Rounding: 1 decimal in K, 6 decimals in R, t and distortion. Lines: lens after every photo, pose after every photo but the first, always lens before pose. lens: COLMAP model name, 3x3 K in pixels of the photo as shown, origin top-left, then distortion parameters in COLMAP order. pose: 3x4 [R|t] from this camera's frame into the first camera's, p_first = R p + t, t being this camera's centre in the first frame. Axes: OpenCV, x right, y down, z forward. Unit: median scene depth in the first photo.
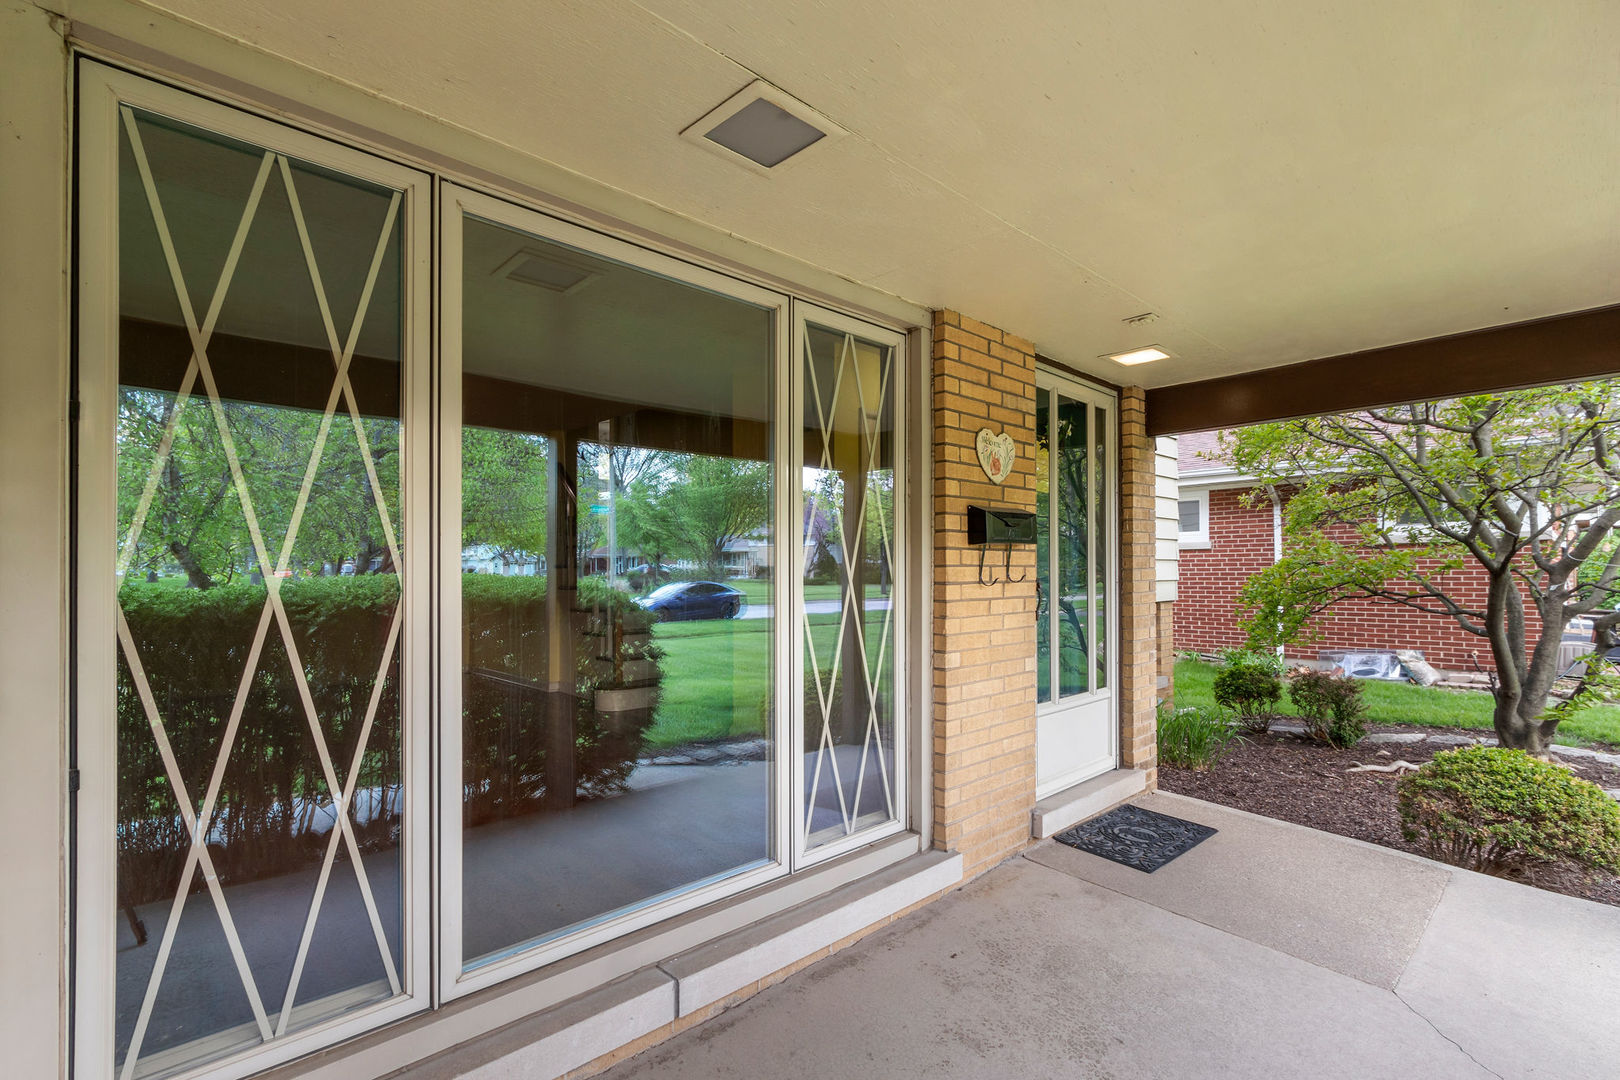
lens RADIAL K [[753.5, 0, 810.9], [0, 753.5, 568.2], [0, 0, 1]] dist [-0.004026, -0.000328]
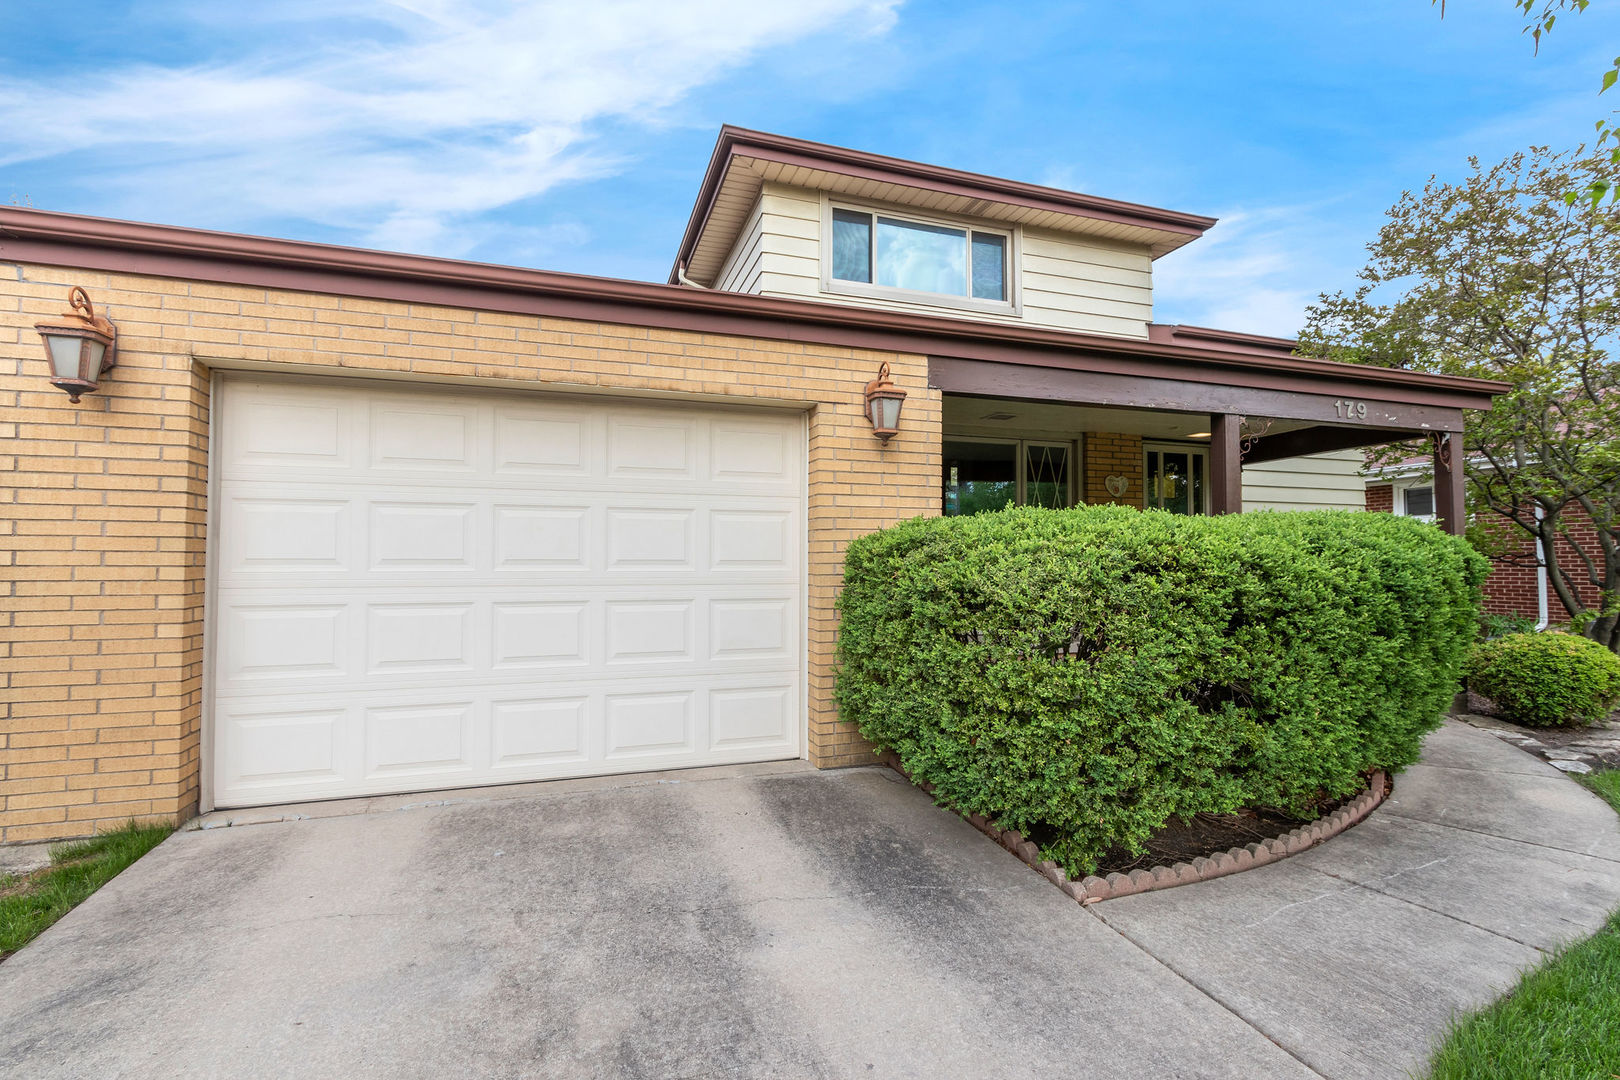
lens RADIAL K [[751.8, 0, 810.0], [0, 751.8, 540.0], [0, 0, 1]] dist [-0.001160, -0.000036]
pose [[0.901182, -0.005355, -0.433408, 0.427865], [-0.004706, 0.999744, -0.022139, 0.090639], [0.433416, 0.021990, 0.900926, -1.718531]]
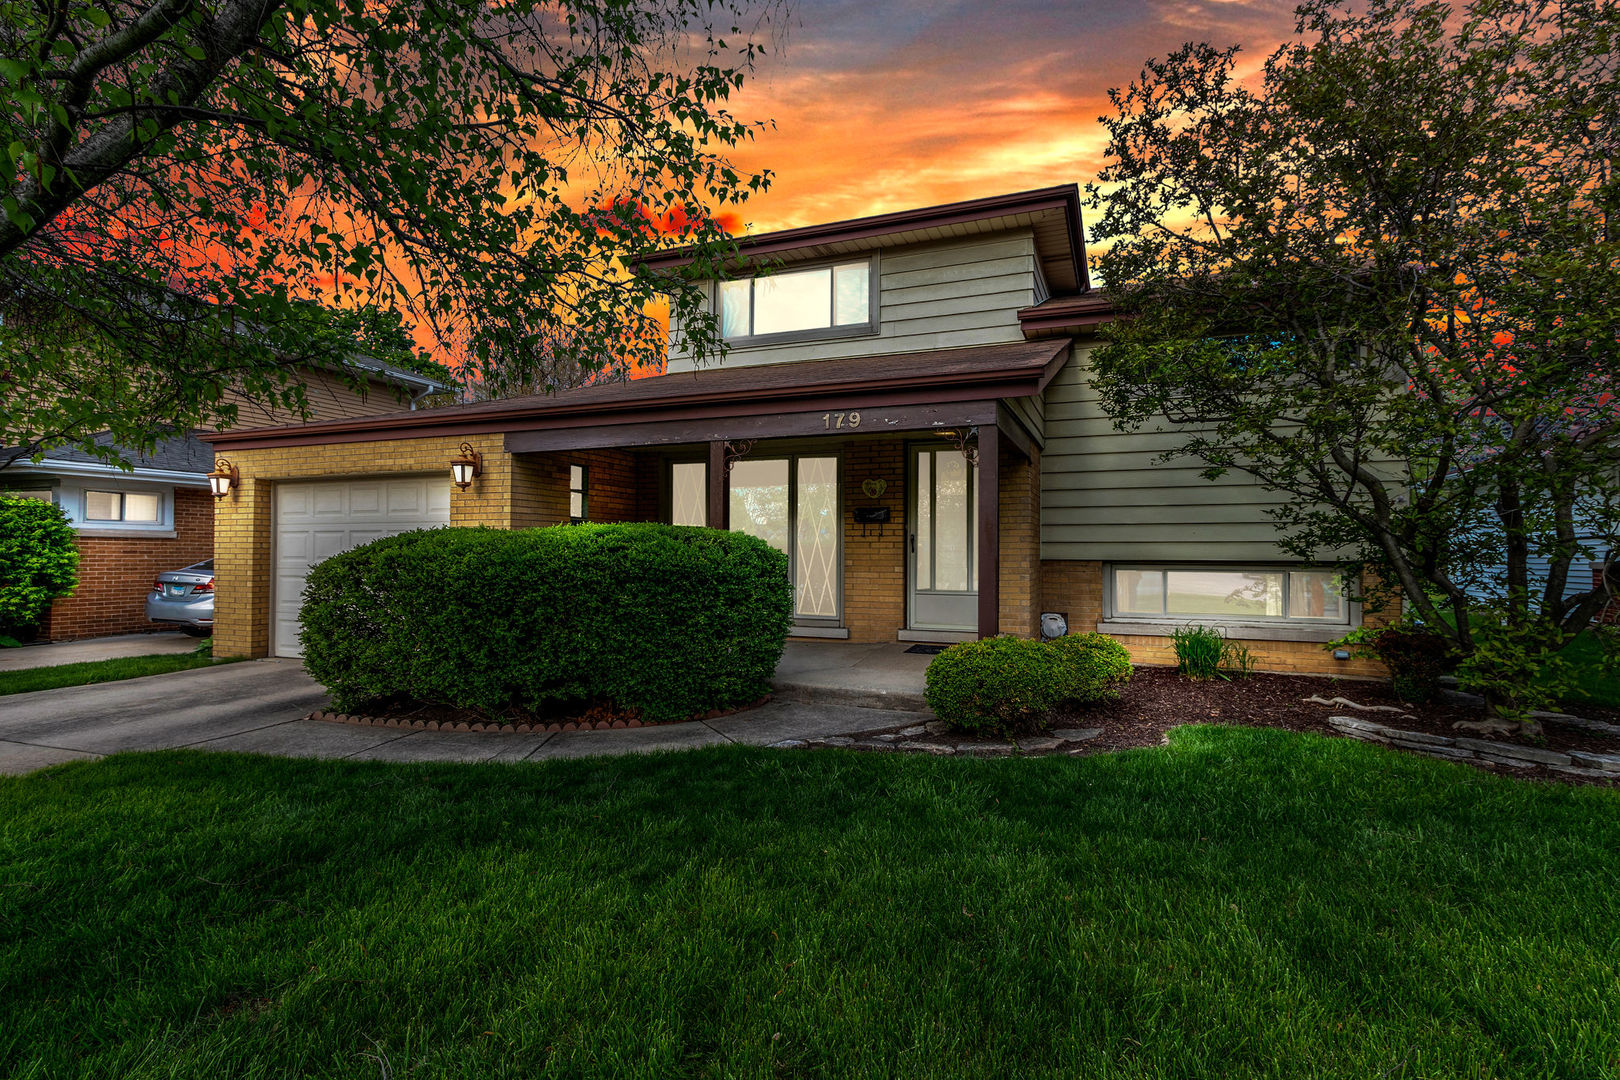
lens RADIAL K [[751.8, 0, 810.0], [0, 751.8, 540.0], [0, 0, 1]] dist [-0.001160, -0.000036]
pose [[0.407860, -0.003679, -0.913037, 2.714795], [0.000438, 0.999993, -0.003833, 0.045296], [0.913044, 0.001163, 0.407859, -0.303229]]
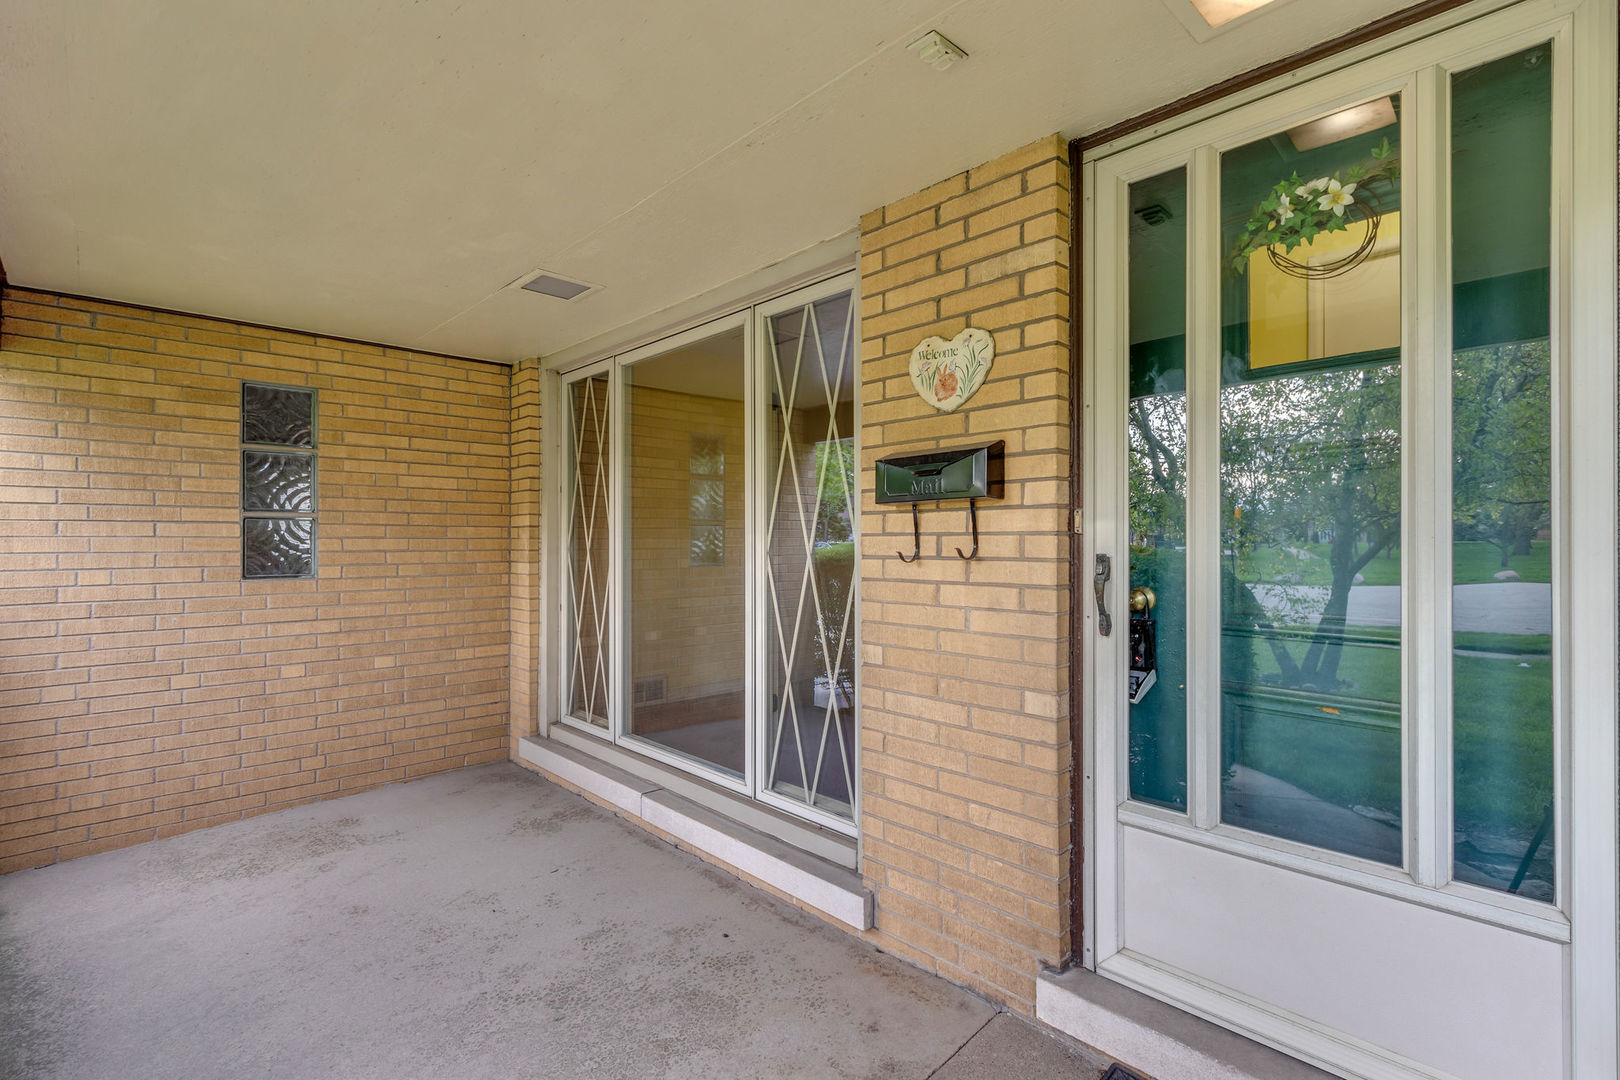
lens RADIAL K [[751.8, 0, 810.0], [0, 751.8, 540.0], [0, 0, 1]] dist [-0.001160, -0.000036]
pose [[-0.005622, 0.001692, -0.999983, 0.966416], [0.003290, 0.999993, 0.001673, 0.000744], [0.999979, -0.003281, -0.005628, 0.927809]]
